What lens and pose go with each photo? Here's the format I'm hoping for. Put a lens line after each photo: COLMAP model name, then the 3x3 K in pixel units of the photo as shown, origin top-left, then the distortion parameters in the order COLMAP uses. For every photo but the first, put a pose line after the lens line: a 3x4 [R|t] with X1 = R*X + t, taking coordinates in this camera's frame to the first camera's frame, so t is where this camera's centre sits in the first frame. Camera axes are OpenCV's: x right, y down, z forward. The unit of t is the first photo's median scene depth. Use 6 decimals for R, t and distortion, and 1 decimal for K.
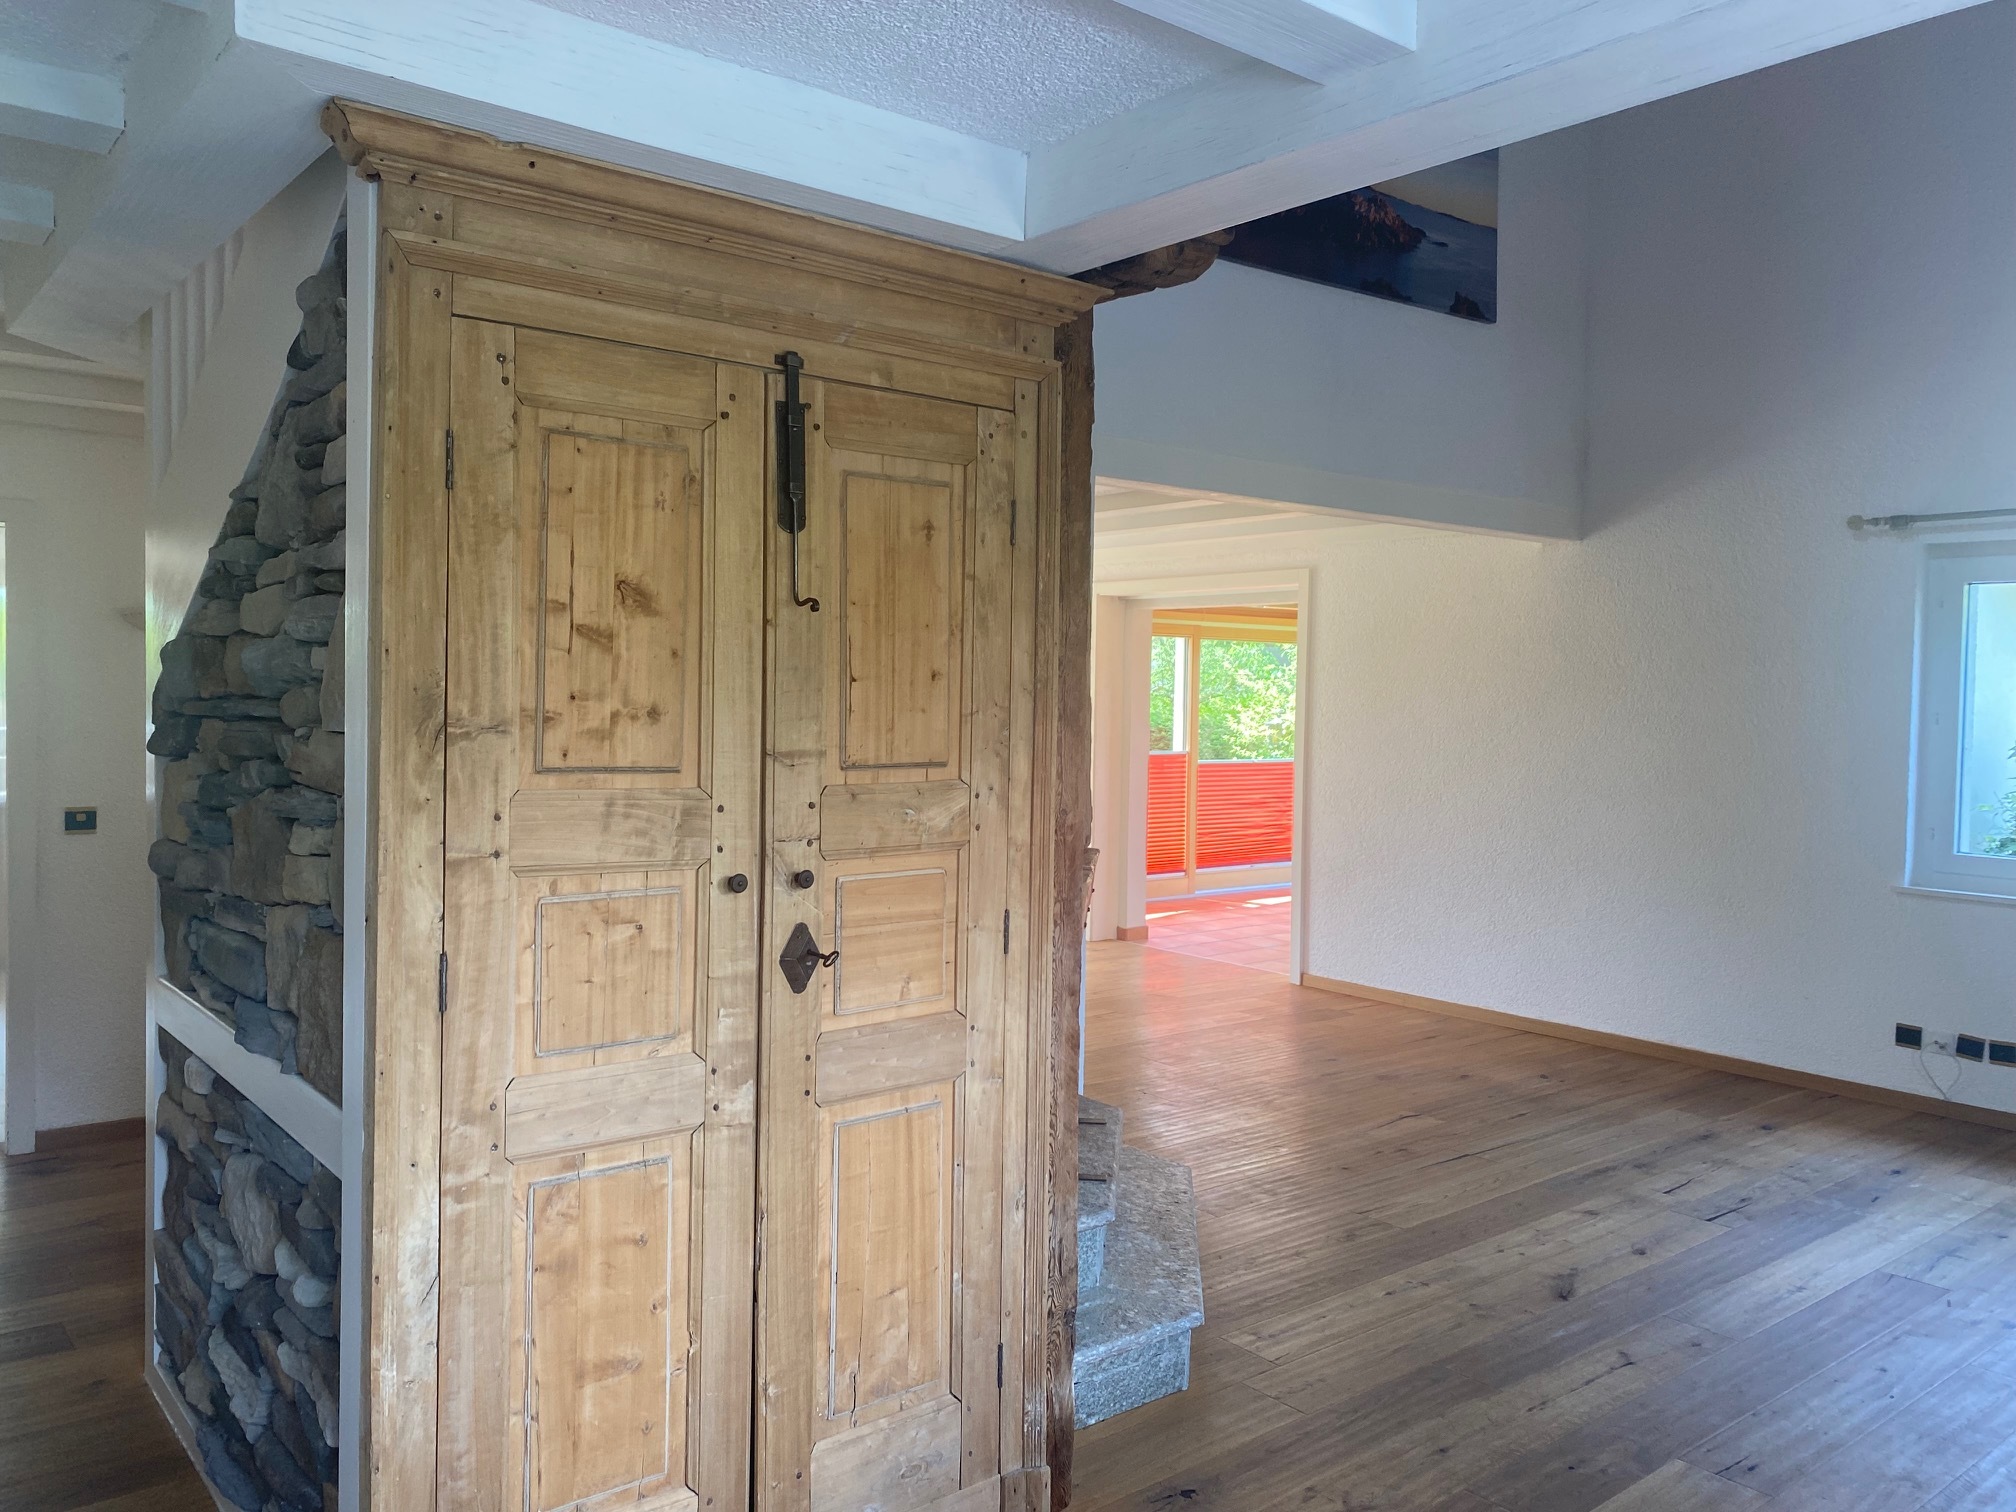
lens RADIAL K [[1543.2, 0, 1010.6], [0, 1543.2, 748.2], [0, 0, 1]] dist [-0.012206, 0.034308]
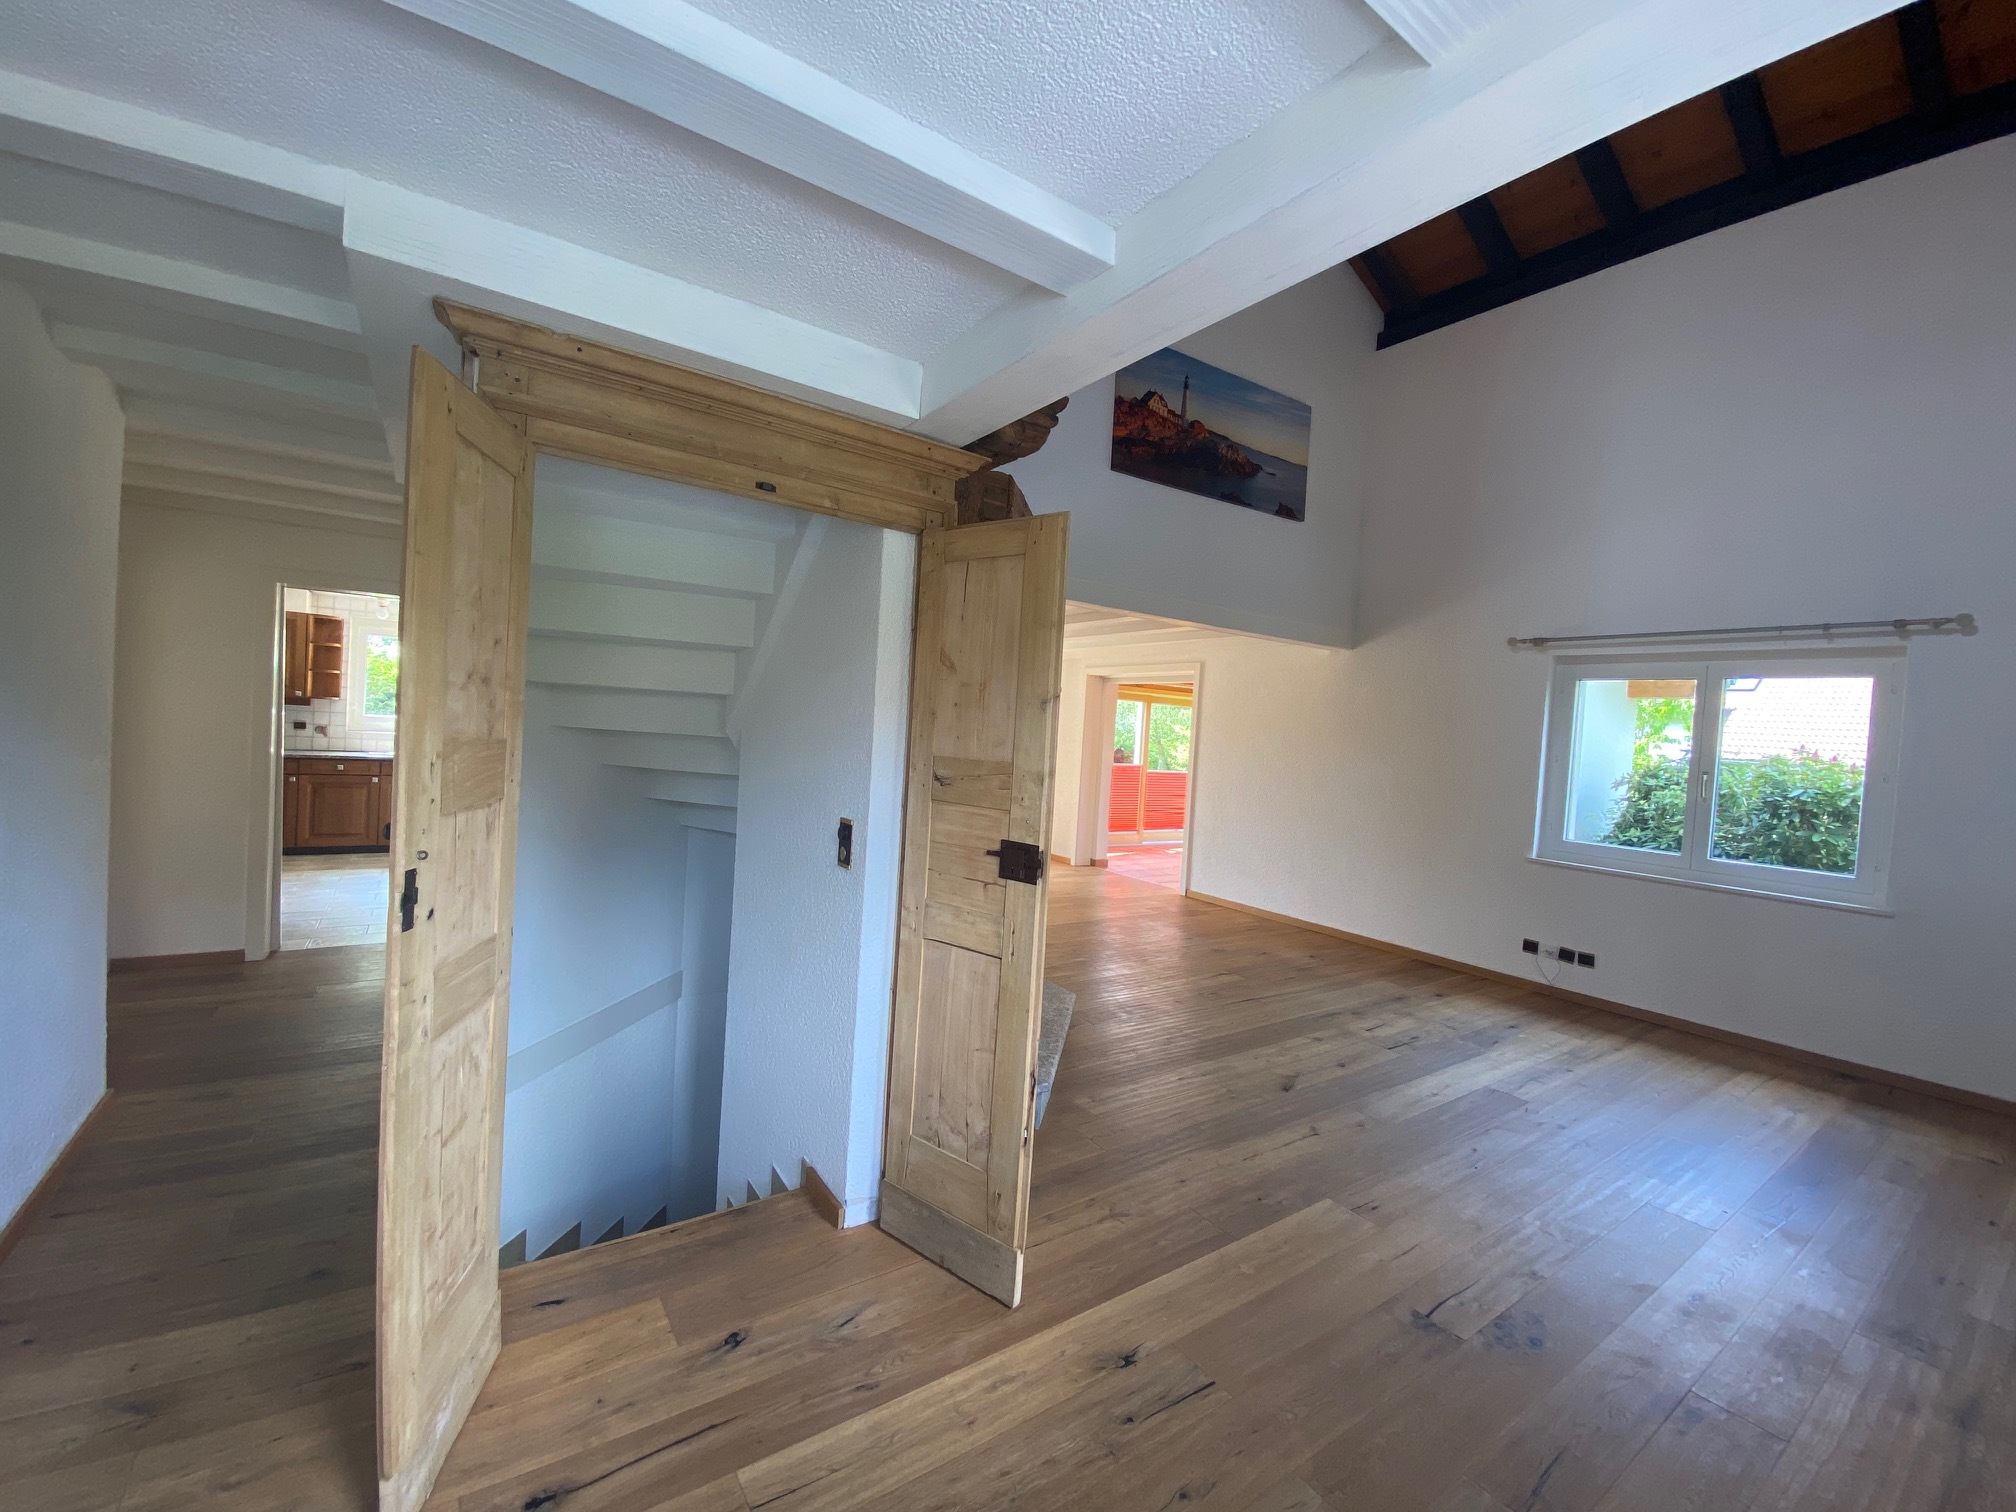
lens RADIAL K [[831.1, 0, 987.3], [0, 831.1, 754.8], [0, 0, 1]] dist [-0.002057, -0.000935]
pose [[0.995637, 0.046065, -0.081152, 0.083157], [-0.046463, 0.998915, -0.003020, 0.011304], [0.080925, 0.006777, 0.996697, 0.069183]]
